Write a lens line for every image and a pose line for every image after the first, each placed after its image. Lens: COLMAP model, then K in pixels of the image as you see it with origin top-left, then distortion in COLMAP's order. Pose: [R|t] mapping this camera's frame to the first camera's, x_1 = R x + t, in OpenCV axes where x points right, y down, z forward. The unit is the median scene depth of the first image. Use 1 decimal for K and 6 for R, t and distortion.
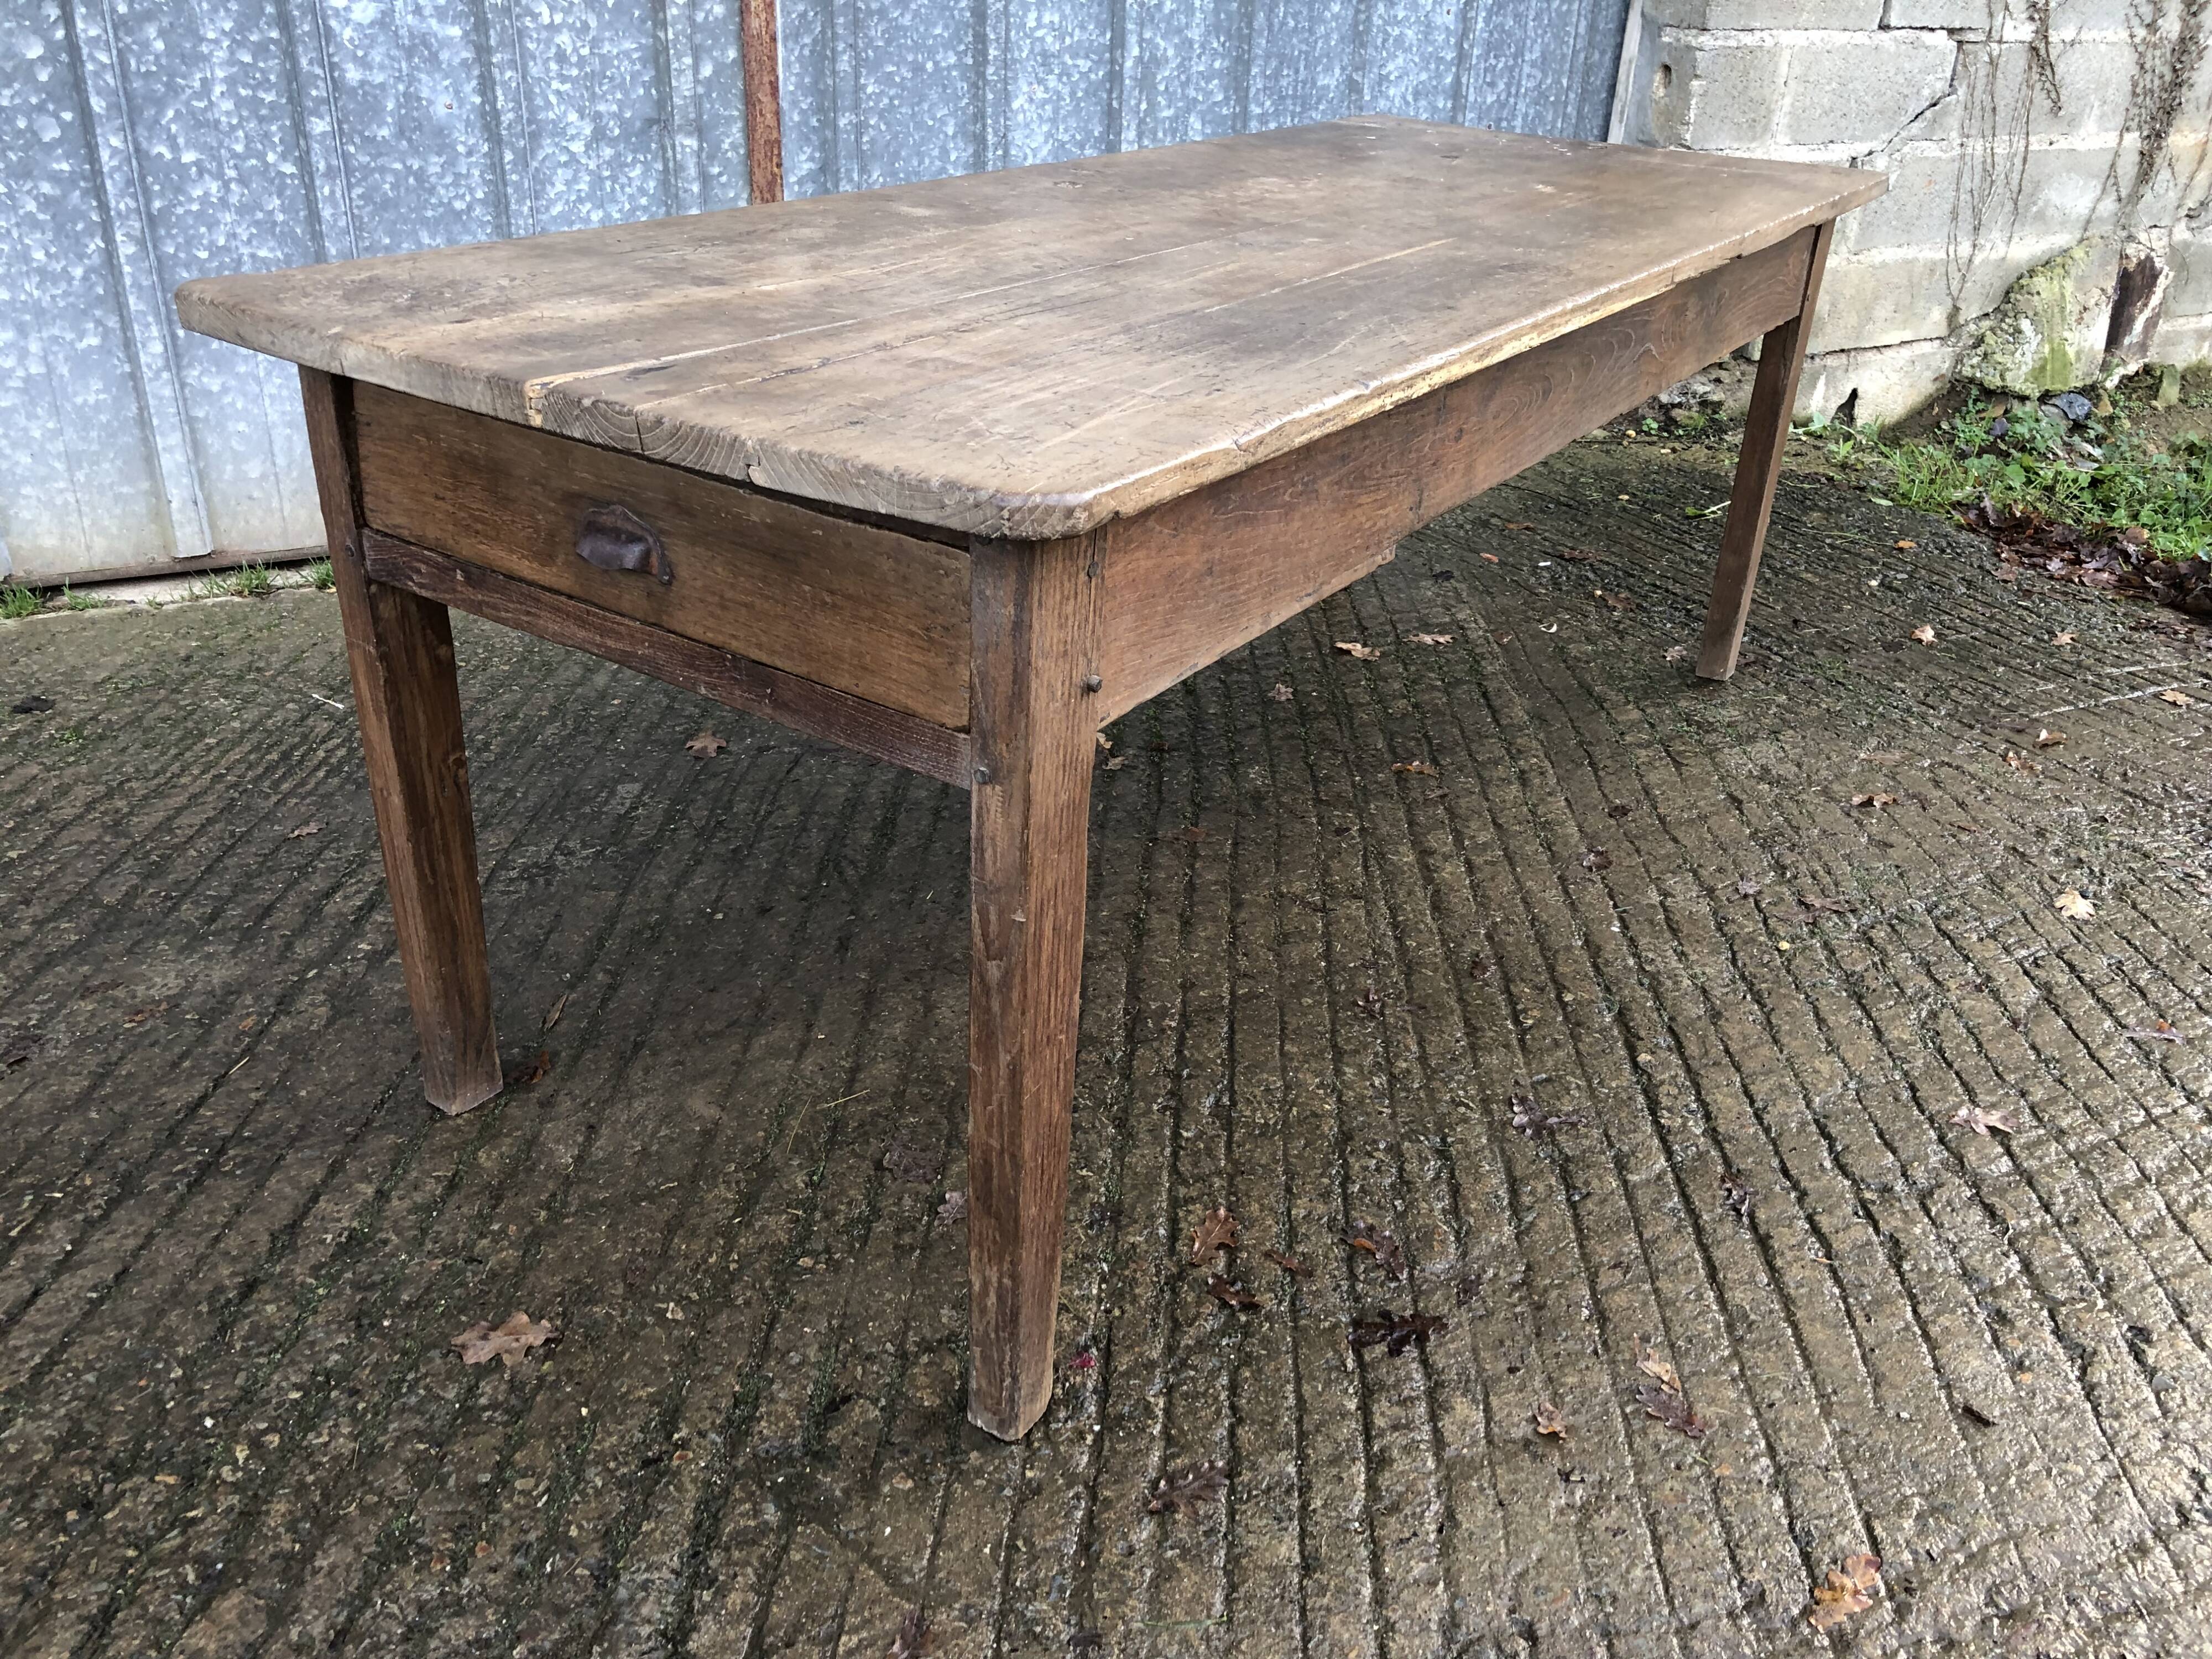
lens RADIAL K [[1824.9, 0, 1107.4], [0, 1824.9, 809.3], [0, 0, 1]] dist [0.015768, 0.001191]
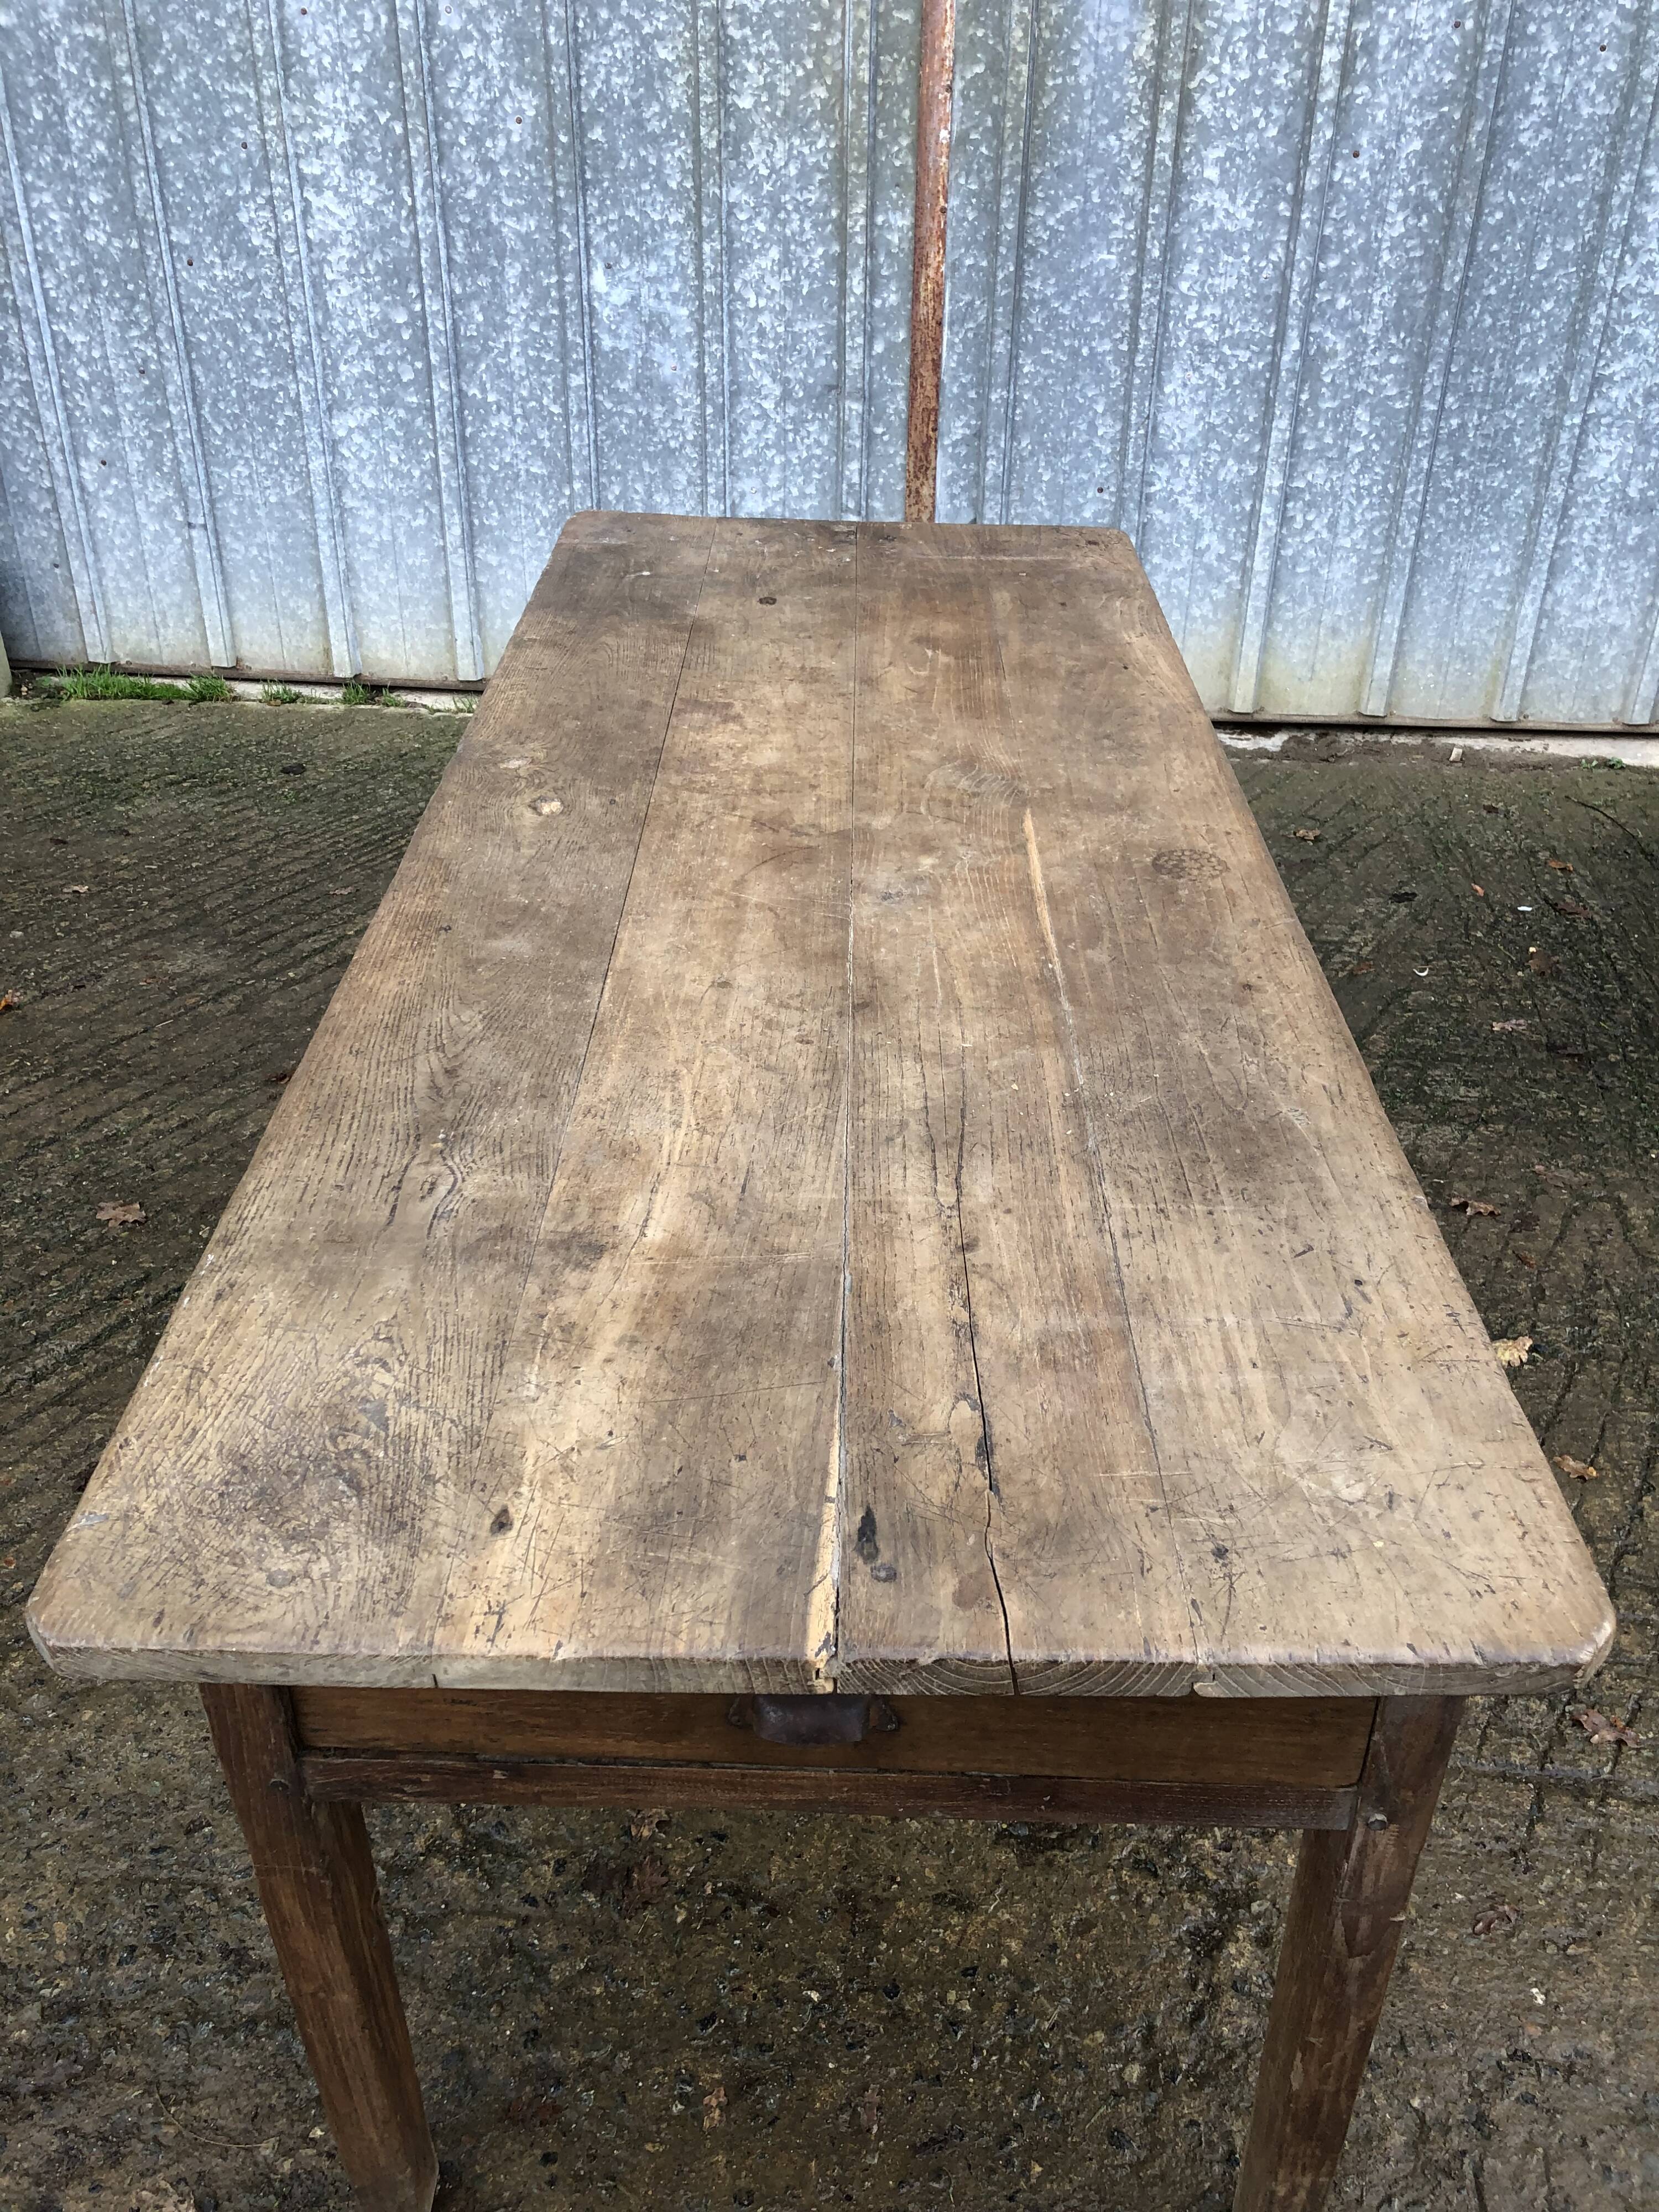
lens RADIAL K [[1824.9, 0, 842.6], [0, 1824.9, 1095.9], [0, 0, 1]] dist [0.015768, 0.001191]
pose [[0.823251, 0.282502, -0.492392, 0.550558], [-0.235139, 0.959170, 0.157169, -0.128182], [0.516688, -0.013609, 0.856065, -0.057330]]
